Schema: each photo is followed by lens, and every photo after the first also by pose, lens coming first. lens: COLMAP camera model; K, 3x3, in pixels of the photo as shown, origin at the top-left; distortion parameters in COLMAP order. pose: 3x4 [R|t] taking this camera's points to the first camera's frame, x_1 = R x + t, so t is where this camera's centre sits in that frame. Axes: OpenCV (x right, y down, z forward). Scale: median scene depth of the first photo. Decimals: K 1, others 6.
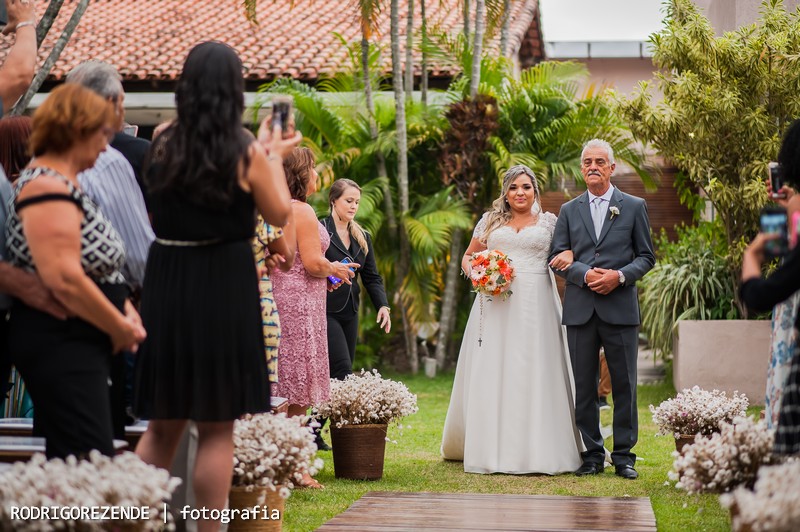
lens RADIAL K [[2001.9, 0, 398.9], [0, 2001.9, 249.0], [0, 0, 1]] dist [0.082717, 0.088918]
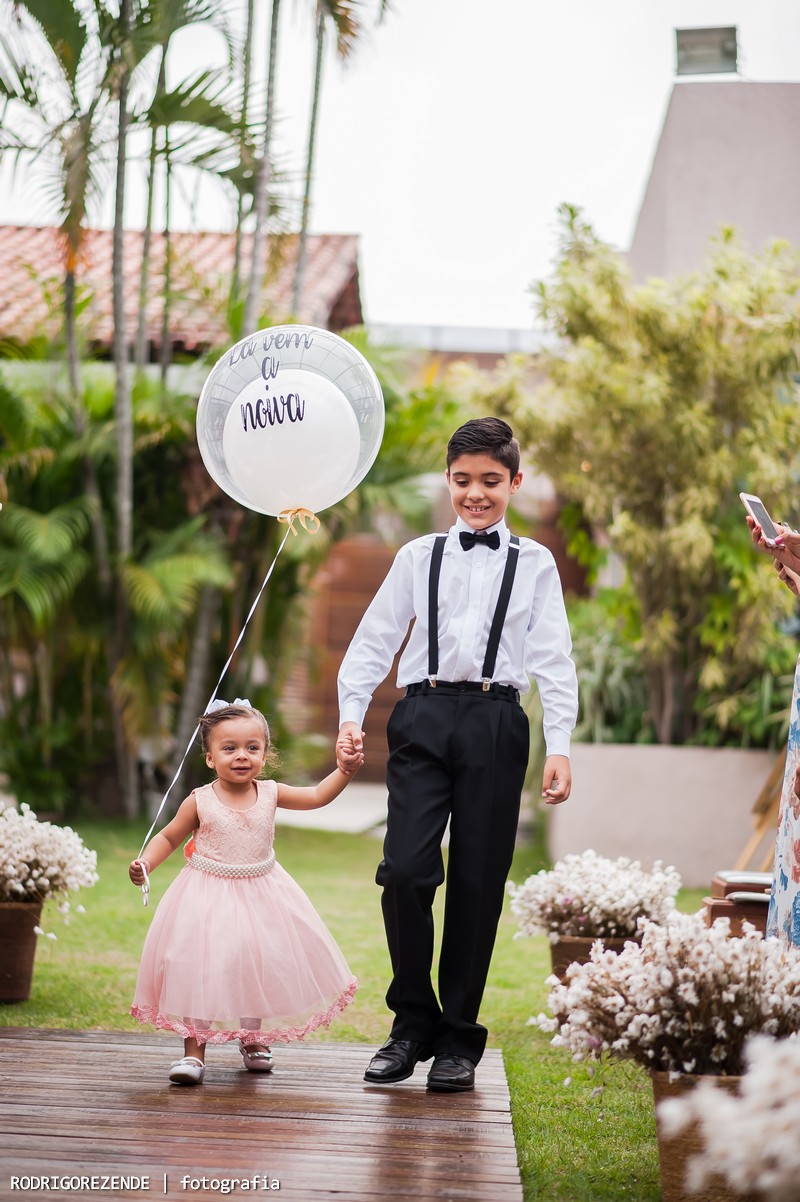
lens RADIAL K [[2917.9, 0, 394.0], [0, 2917.9, 574.2], [0, 0, 1]] dist [0.078605, 0.145175]
pose [[0.995984, 0.037339, 0.081368, 0.014435], [-0.035372, 0.999049, -0.025494, 0.008277], [-0.082243, 0.022513, 0.996358, 0.113250]]
